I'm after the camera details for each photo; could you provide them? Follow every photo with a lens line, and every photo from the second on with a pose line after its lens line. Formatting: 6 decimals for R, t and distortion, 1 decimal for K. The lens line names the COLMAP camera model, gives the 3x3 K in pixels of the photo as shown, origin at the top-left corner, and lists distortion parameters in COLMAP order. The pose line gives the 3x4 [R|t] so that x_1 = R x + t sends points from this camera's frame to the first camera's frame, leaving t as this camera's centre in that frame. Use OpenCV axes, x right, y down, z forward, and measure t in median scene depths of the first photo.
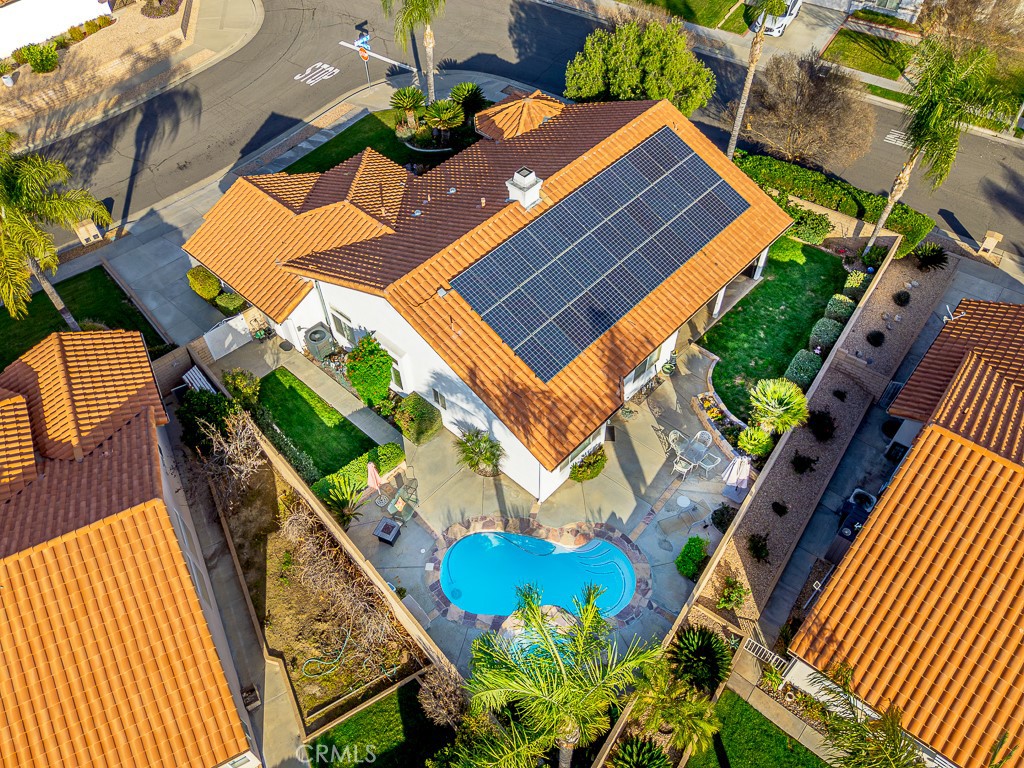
lens RADIAL K [[781.8, 0, 512.0], [0, 781.8, 384.0], [0, 0, 1]] dist [0.046880, -0.006842]
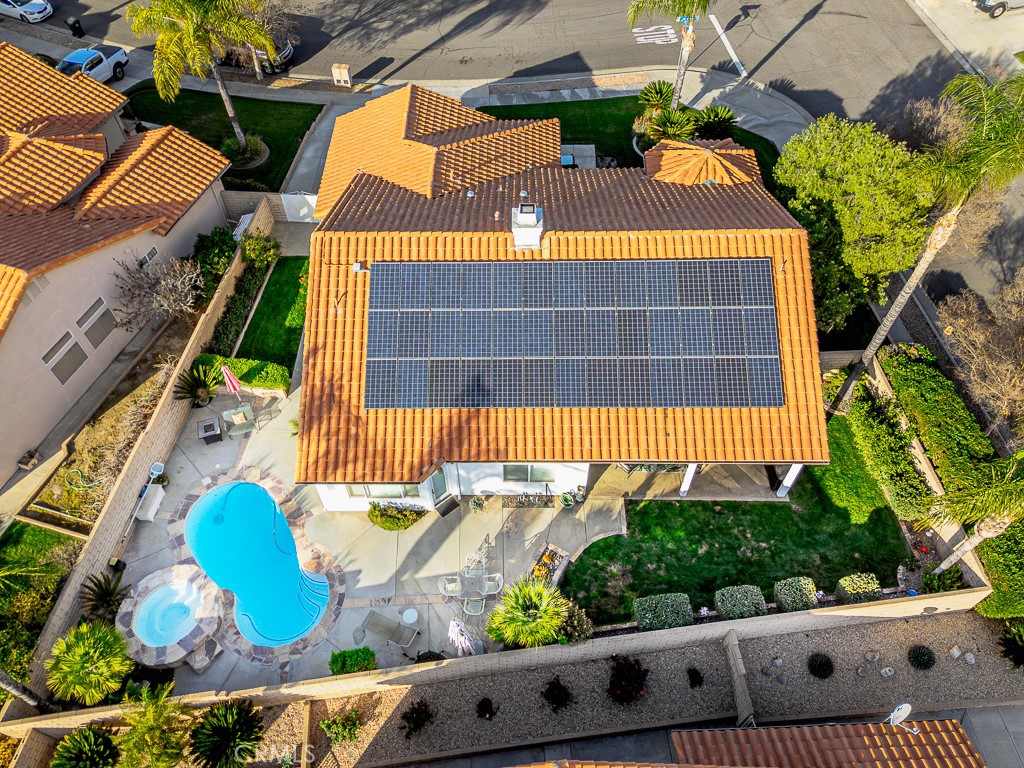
lens RADIAL K [[781.8, 0, 512.0], [0, 781.8, 384.0], [0, 0, 1]] dist [0.046880, -0.006842]
pose [[0.669753, 0.593466, -0.446350, 0.491569], [-0.561001, 0.798189, 0.219482, -0.286971], [0.486527, 0.103404, 0.867525, 0.252977]]
